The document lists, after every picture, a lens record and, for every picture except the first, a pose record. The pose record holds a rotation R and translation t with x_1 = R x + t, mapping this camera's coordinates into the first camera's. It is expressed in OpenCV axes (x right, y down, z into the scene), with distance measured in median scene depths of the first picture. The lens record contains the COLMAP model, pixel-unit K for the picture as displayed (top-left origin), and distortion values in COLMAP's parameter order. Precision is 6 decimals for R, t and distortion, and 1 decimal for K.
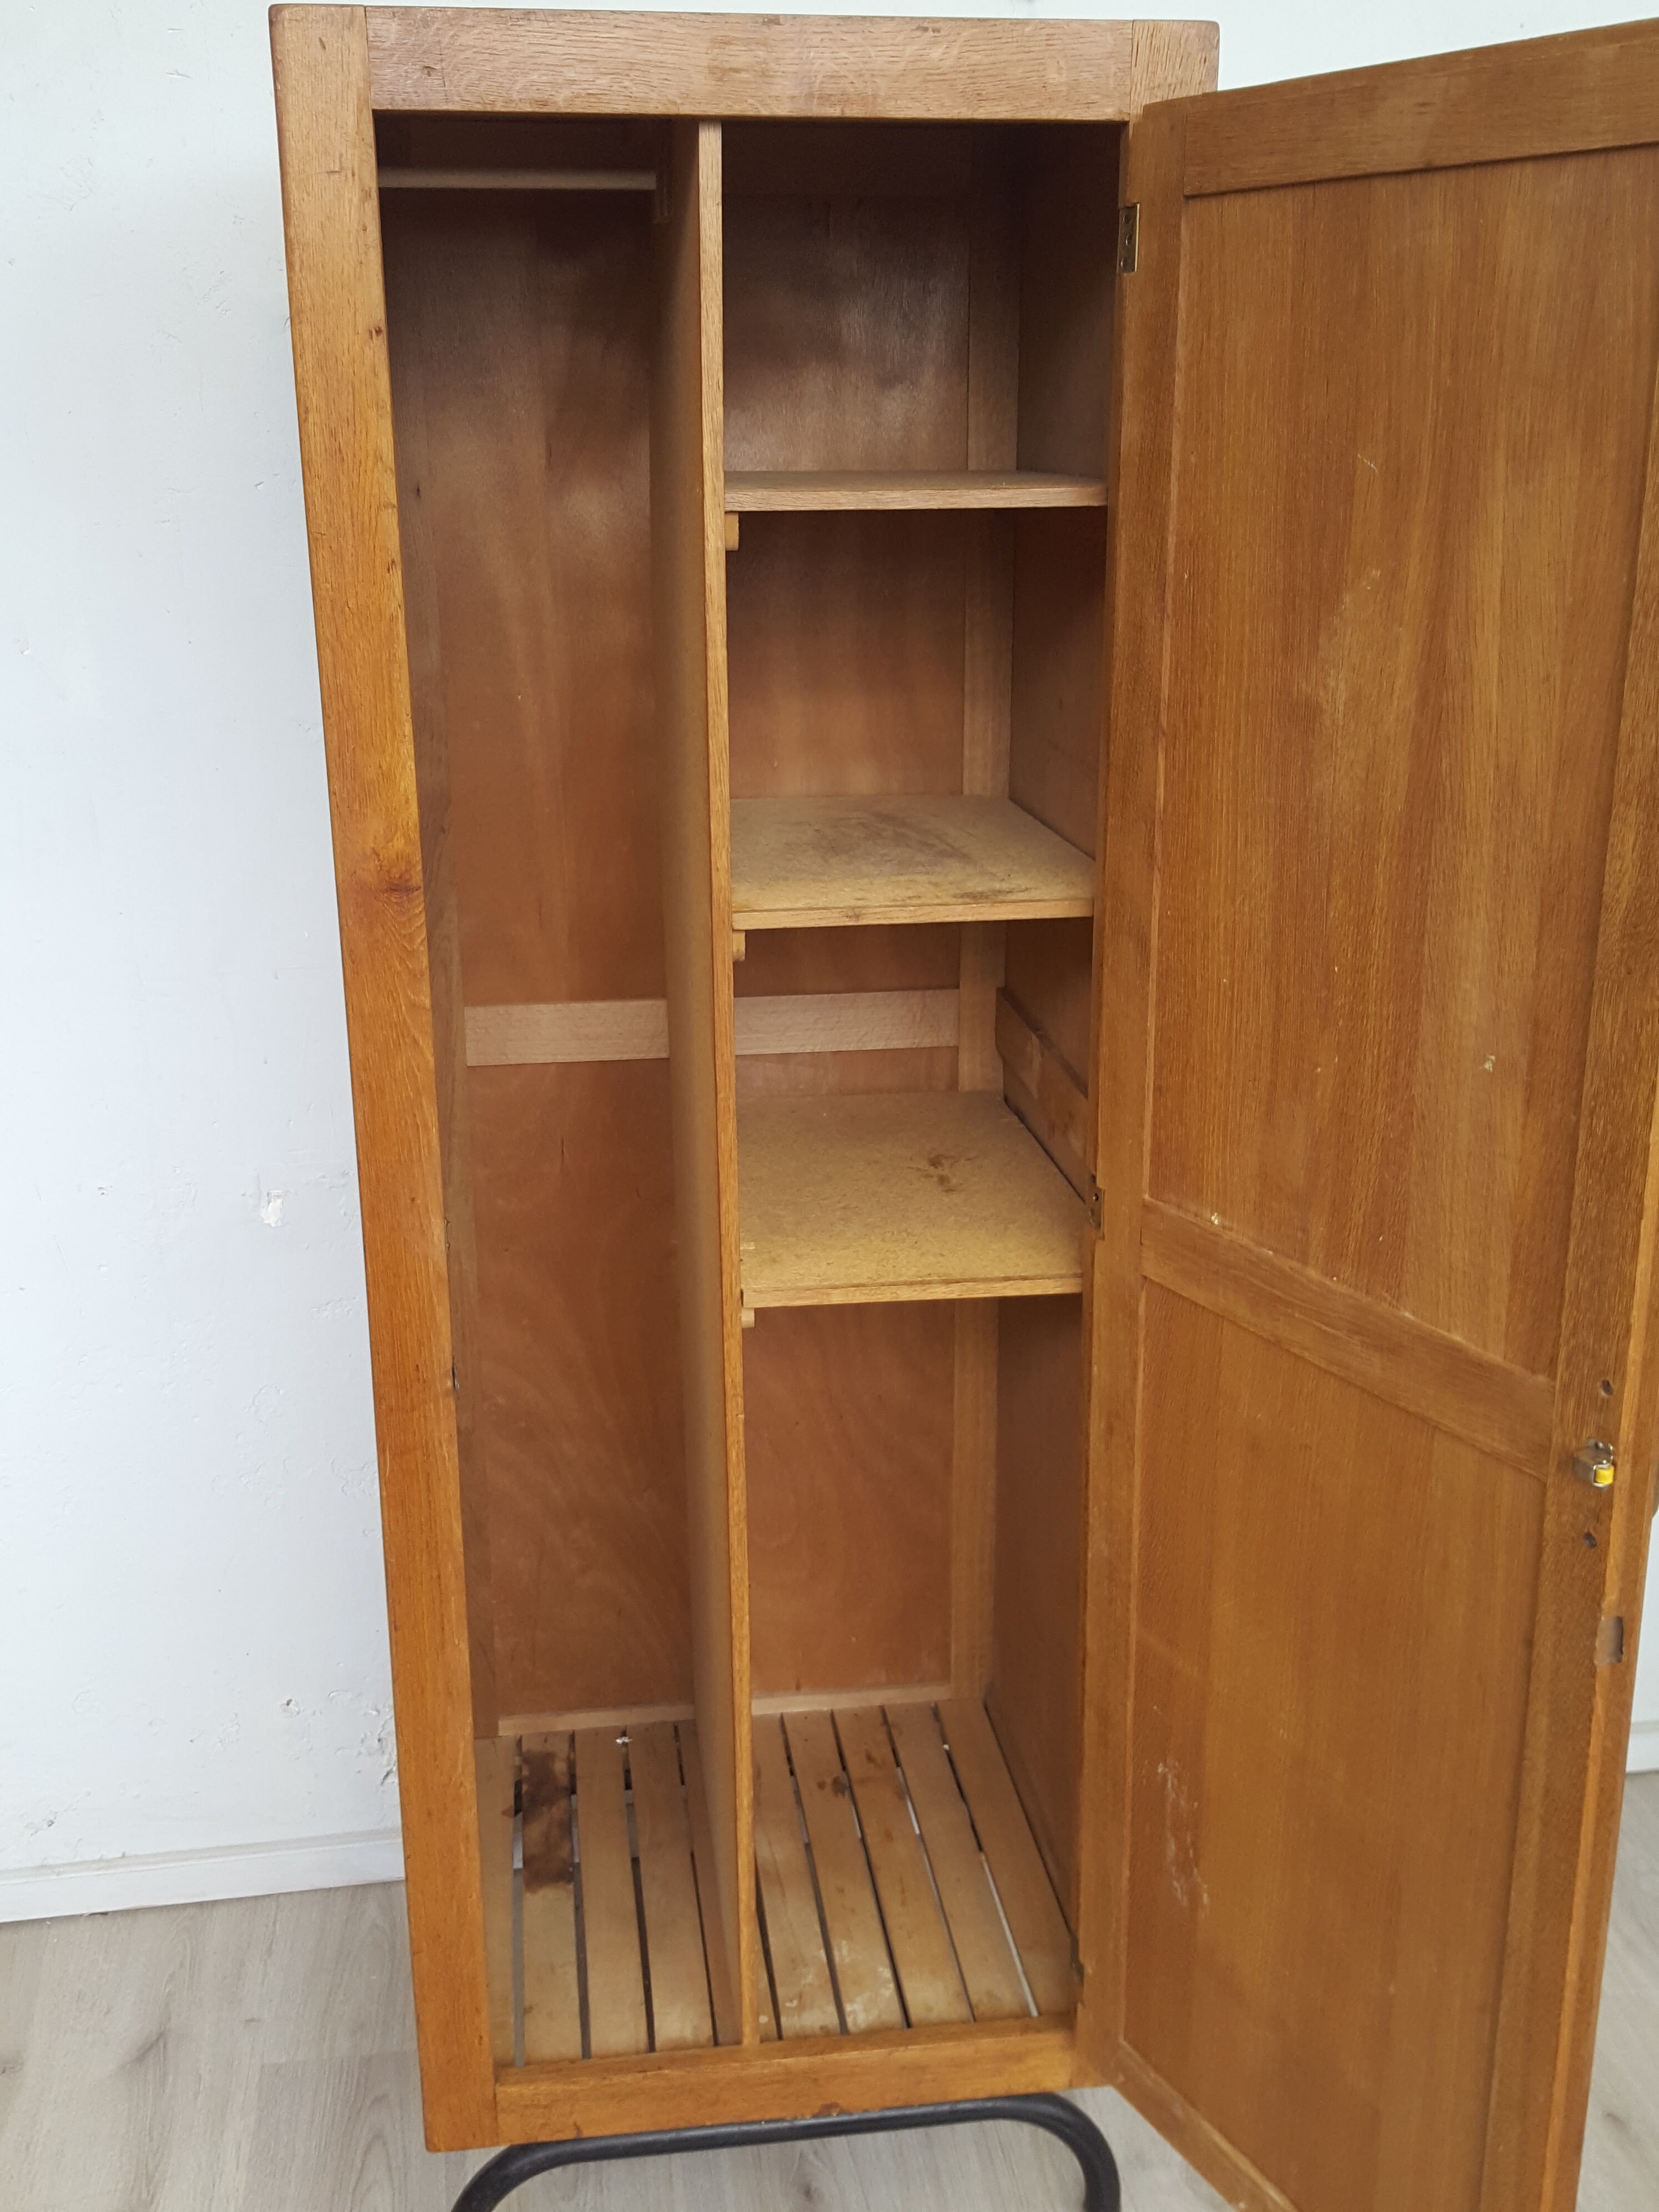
lens RADIAL K [[2180.1, 0, 821.7], [0, 2180.1, 1073.9], [0, 0, 1]] dist [0.168874, -0.335252]
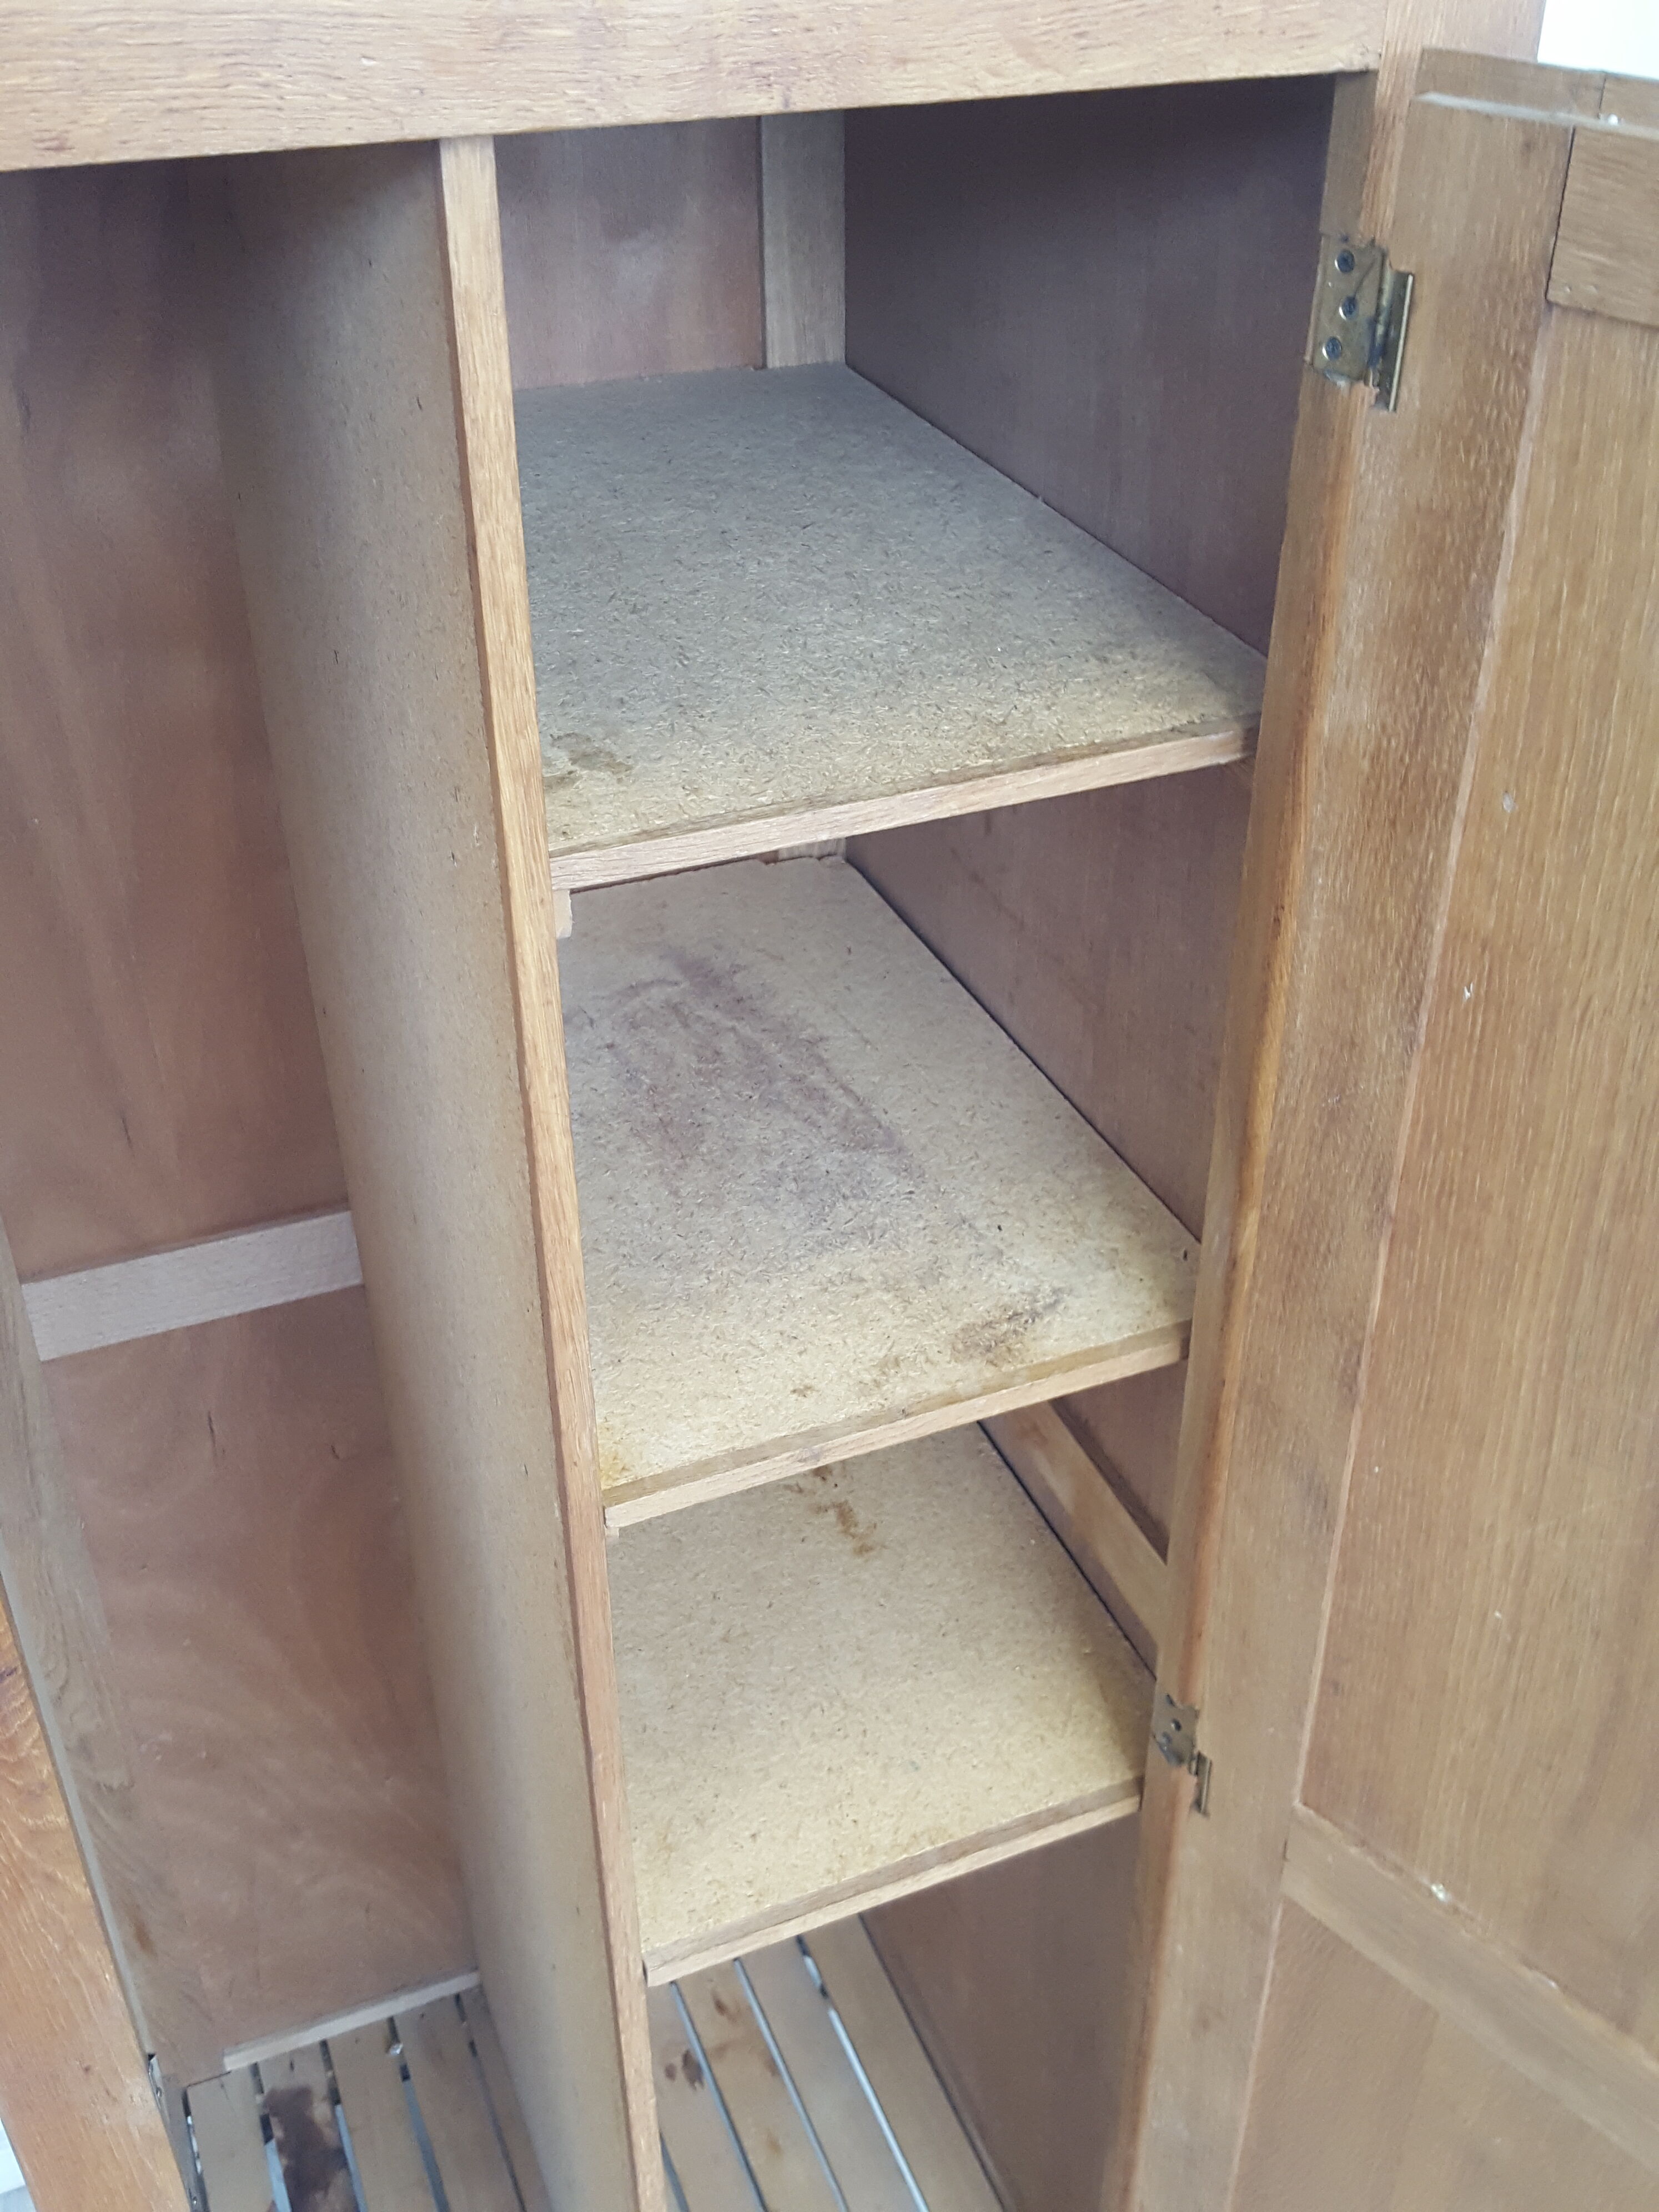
lens RADIAL K [[2182.5, 0, 850.5], [0, 2182.5, 1090.1], [0, 0, 1]] dist [0.159043, -0.329662]
pose [[0.965887, -0.138695, 0.218693, -0.070851], [0.067002, 0.949575, 0.306298, -0.278103], [-0.250148, -0.281196, 0.926475, 0.401791]]
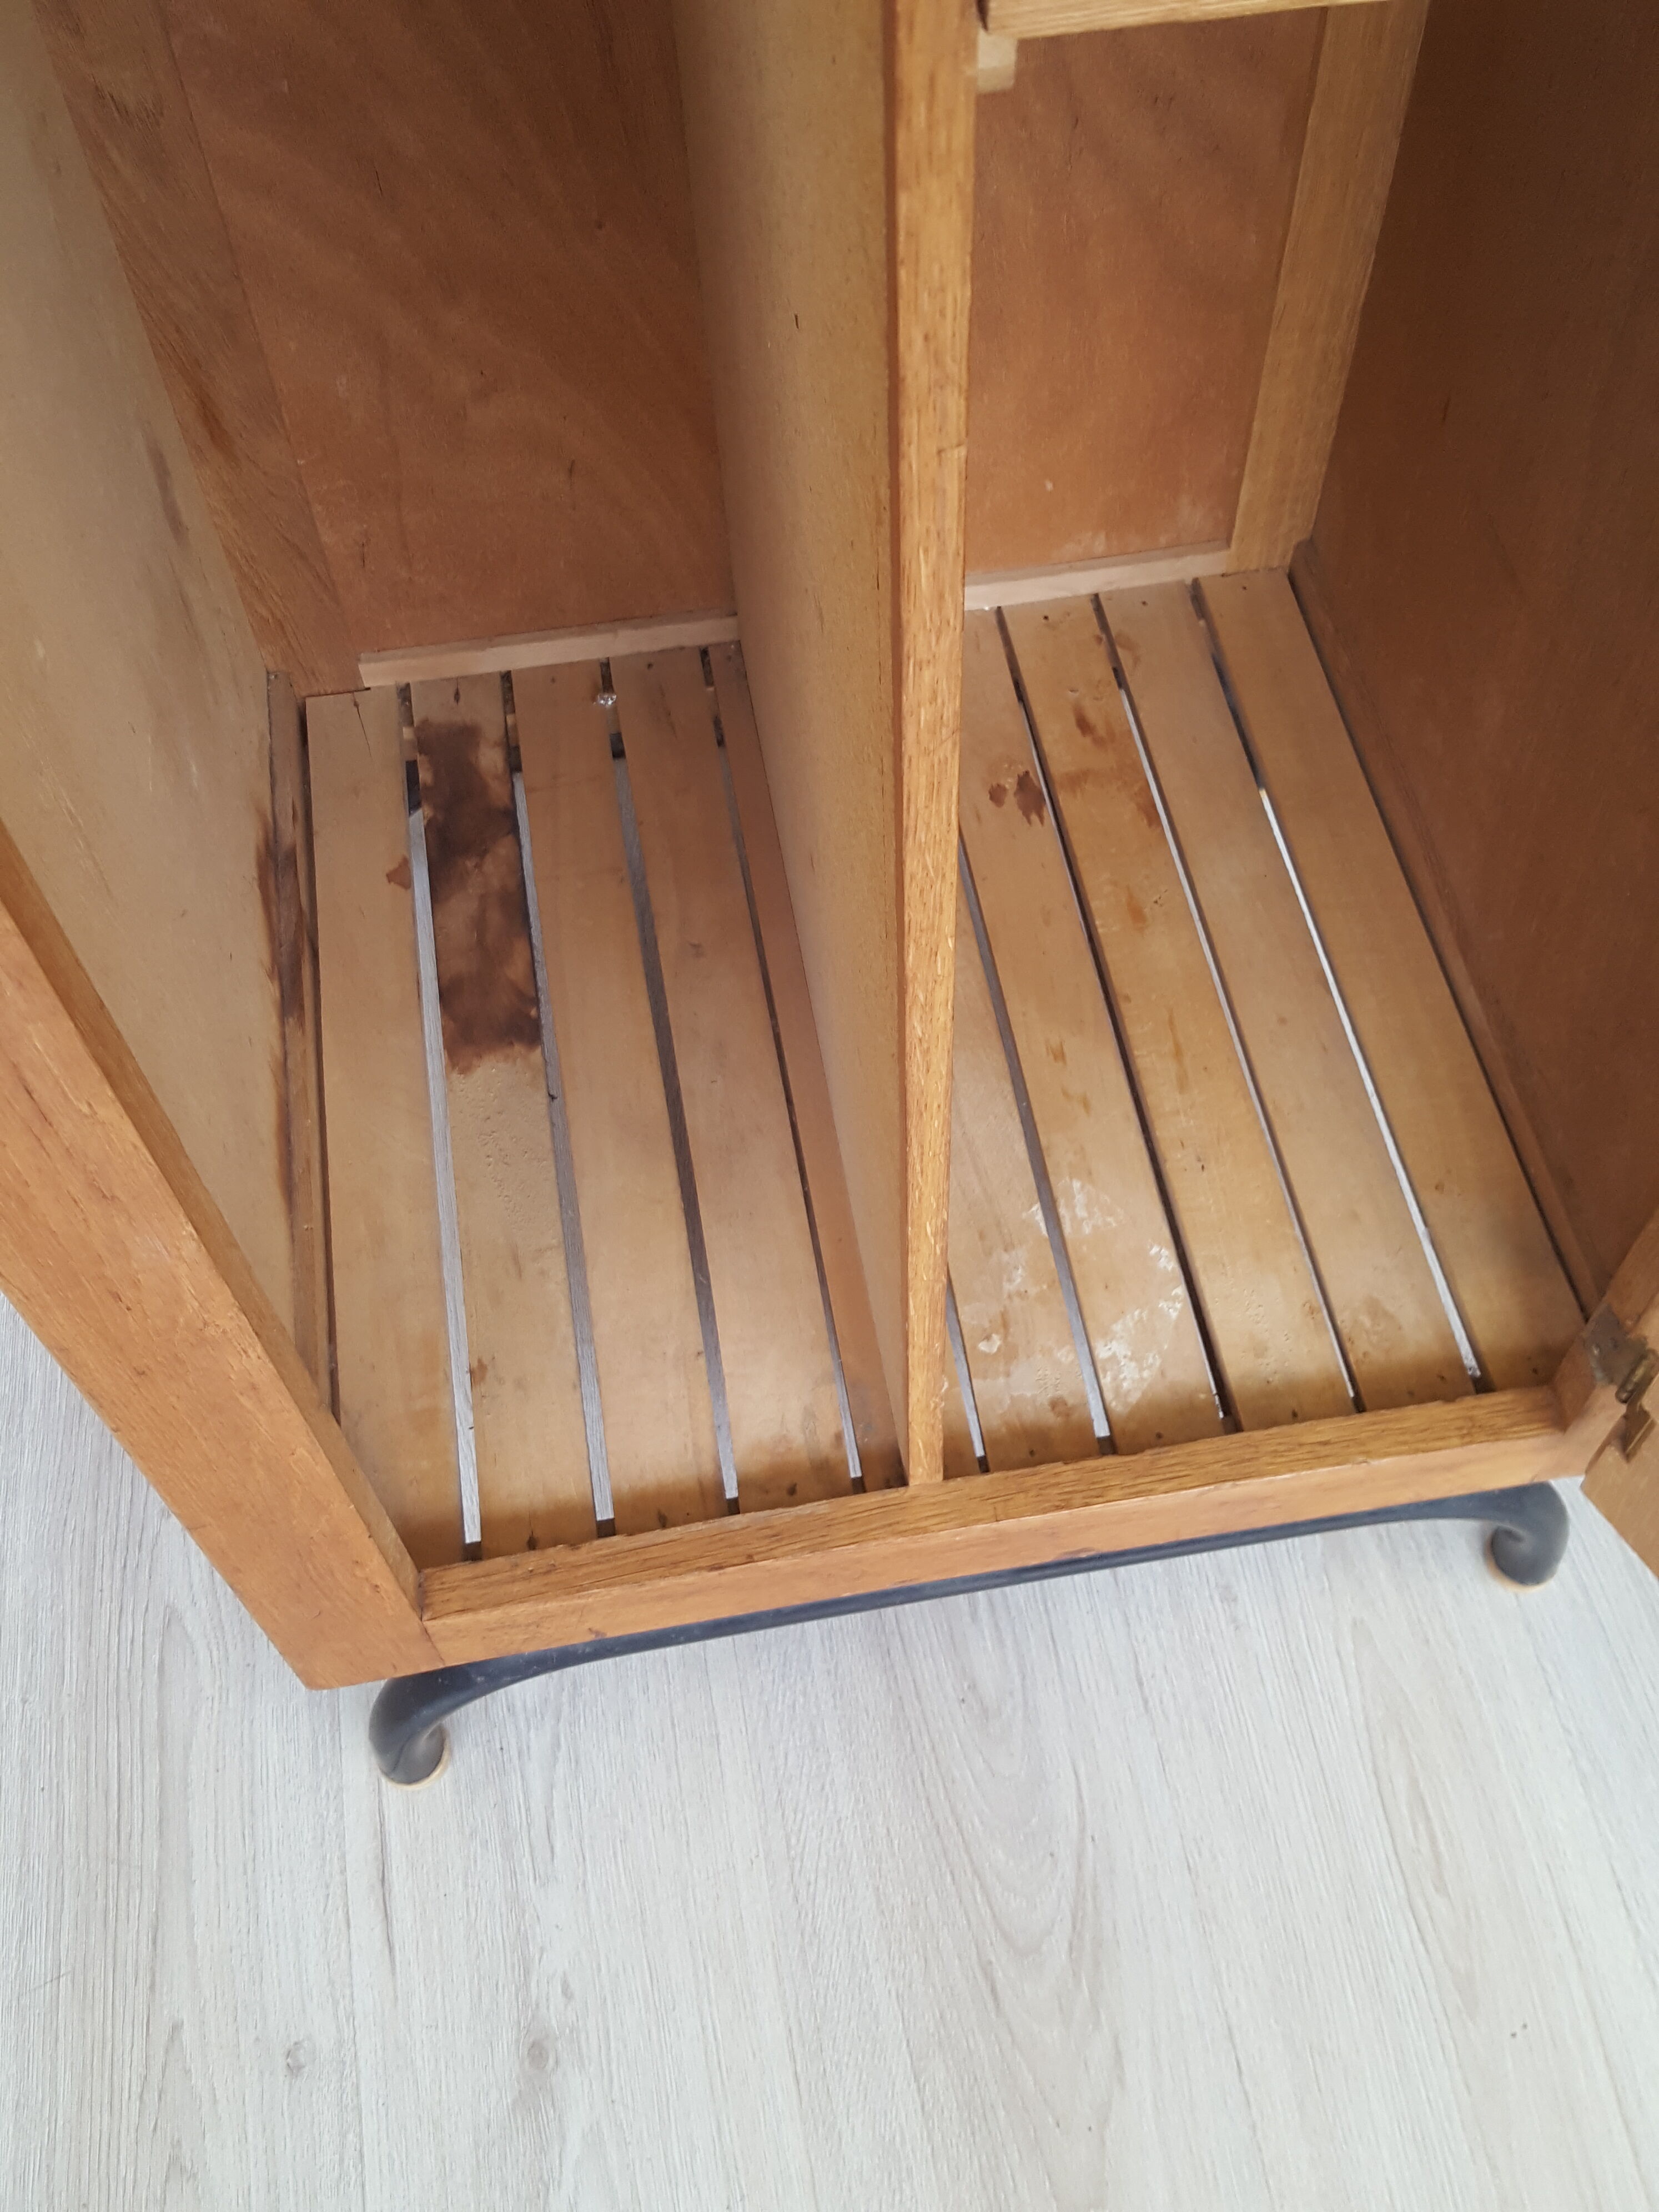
lens RADIAL K [[2181.8, 0, 856.9], [0, 2181.8, 1033.0], [0, 0, 1]] dist [0.129705, -0.257322]
pose [[0.999221, -0.037447, 0.012480, -0.047280], [0.020281, 0.758326, 0.651560, 0.031855], [-0.033863, -0.650799, 0.758494, 0.652322]]
